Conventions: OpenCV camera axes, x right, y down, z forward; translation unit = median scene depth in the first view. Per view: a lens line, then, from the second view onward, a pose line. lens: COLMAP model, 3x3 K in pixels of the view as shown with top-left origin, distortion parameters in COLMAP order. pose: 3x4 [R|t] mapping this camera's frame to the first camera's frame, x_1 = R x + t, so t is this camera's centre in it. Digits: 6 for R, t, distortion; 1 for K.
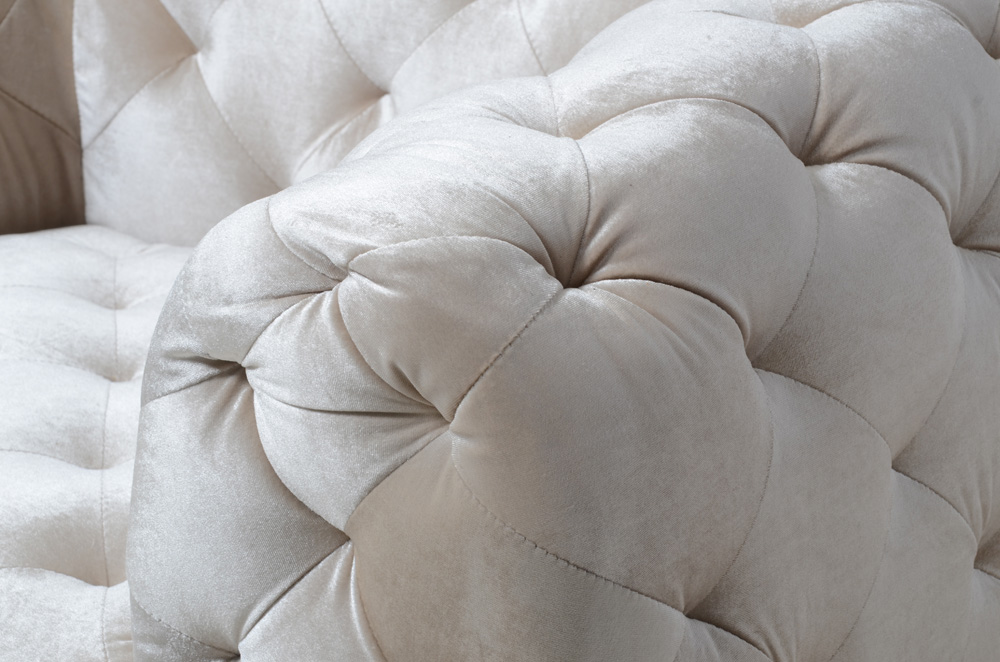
lens RADIAL K [[2469.0, 0, 503.5], [0, 2469.0, 332.4], [0, 0, 1]] dist [0.567590, 0.000000]
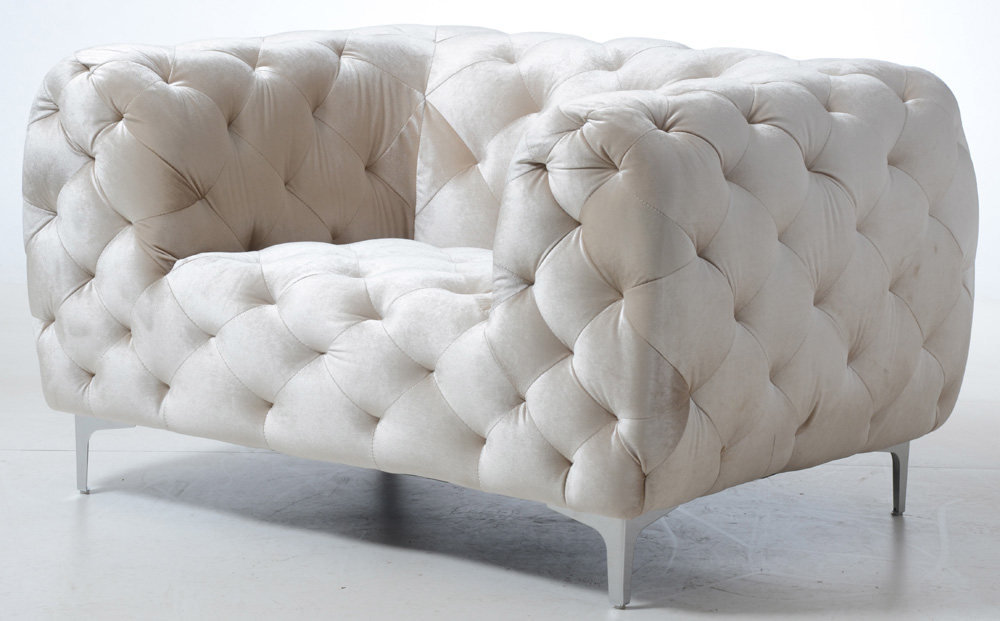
lens RADIAL K [[3041.1, 0, 498.2], [0, 3041.1, 310.7], [0, 0, 1]] dist [0.512705, 0.000000]
pose [[0.998921, 0.040391, -0.022941, -0.071033], [-0.044738, 0.969445, -0.241195, 1.021668], [0.012498, 0.241961, 0.970206, -2.355896]]
